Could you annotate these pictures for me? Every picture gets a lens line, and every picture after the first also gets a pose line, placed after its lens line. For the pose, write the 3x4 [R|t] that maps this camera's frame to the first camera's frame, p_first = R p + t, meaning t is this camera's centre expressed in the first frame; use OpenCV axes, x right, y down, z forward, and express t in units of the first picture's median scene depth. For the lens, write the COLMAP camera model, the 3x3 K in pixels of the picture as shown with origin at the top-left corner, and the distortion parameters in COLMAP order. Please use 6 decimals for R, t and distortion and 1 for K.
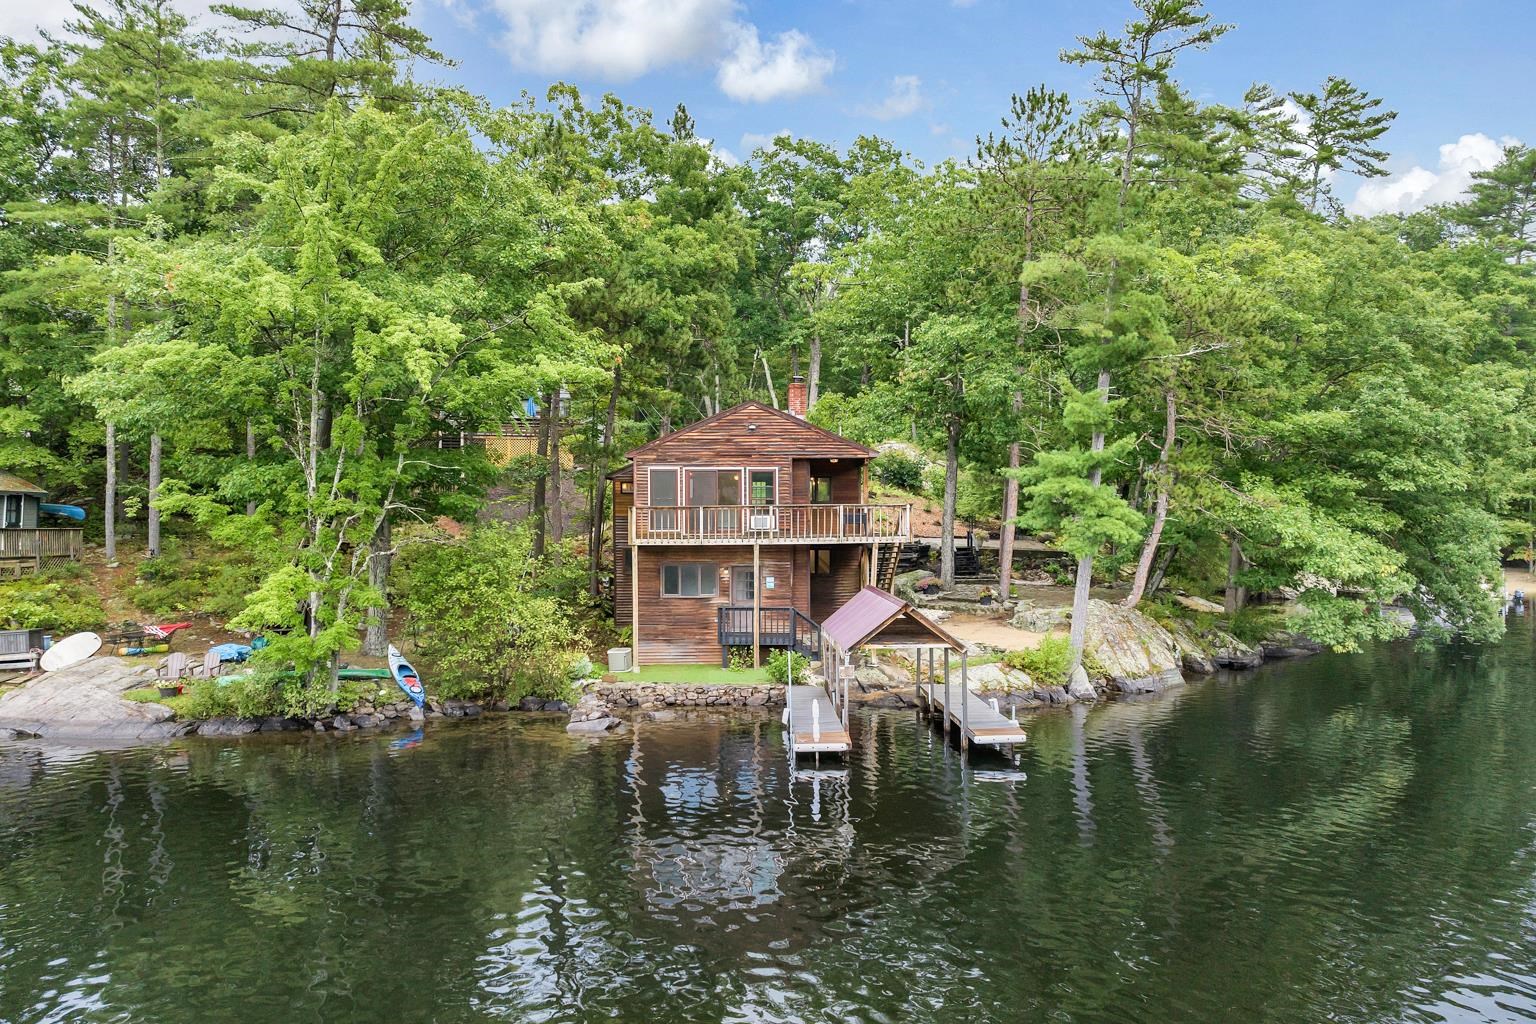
lens RADIAL K [[1103.1, 0, 768.0], [0, 1103.1, 512.0], [0, 0, 1]] dist [-0.031896, -0.002832]
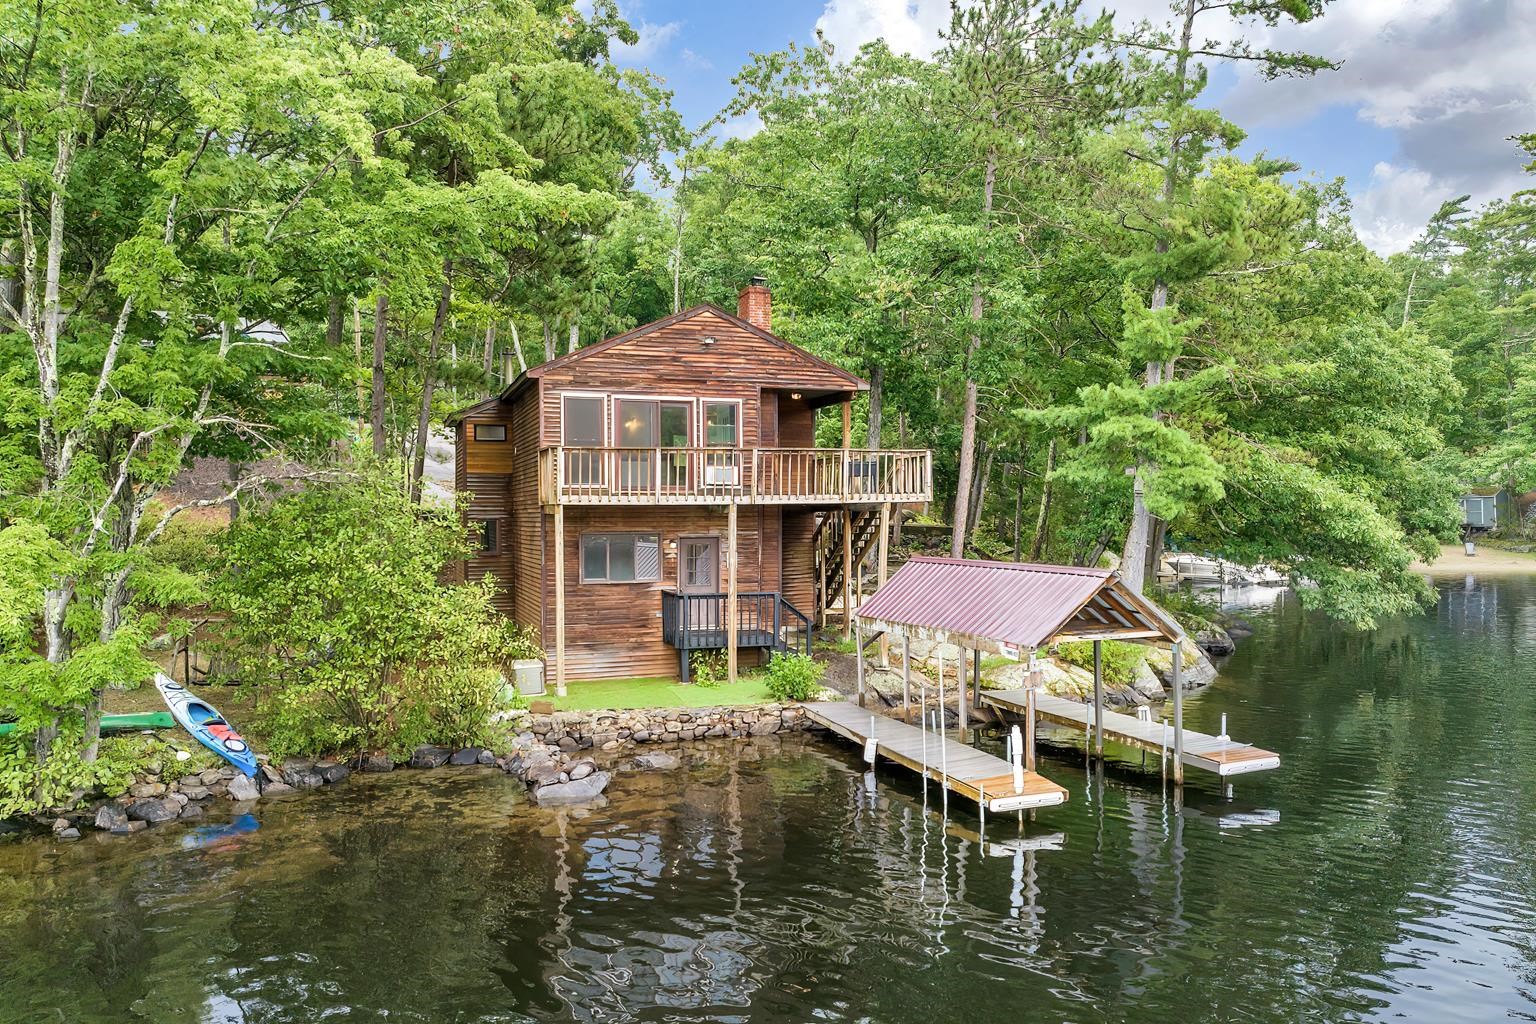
lens RADIAL K [[1103.1, 0, 768.0], [0, 1103.1, 512.0], [0, 0, 1]] dist [-0.031896, -0.002832]
pose [[0.949647, -0.000666, 0.313321, -0.222660], [0.001072, 0.999999, -0.001124, 0.037565], [-0.313320, 0.001403, 0.949647, 0.347124]]
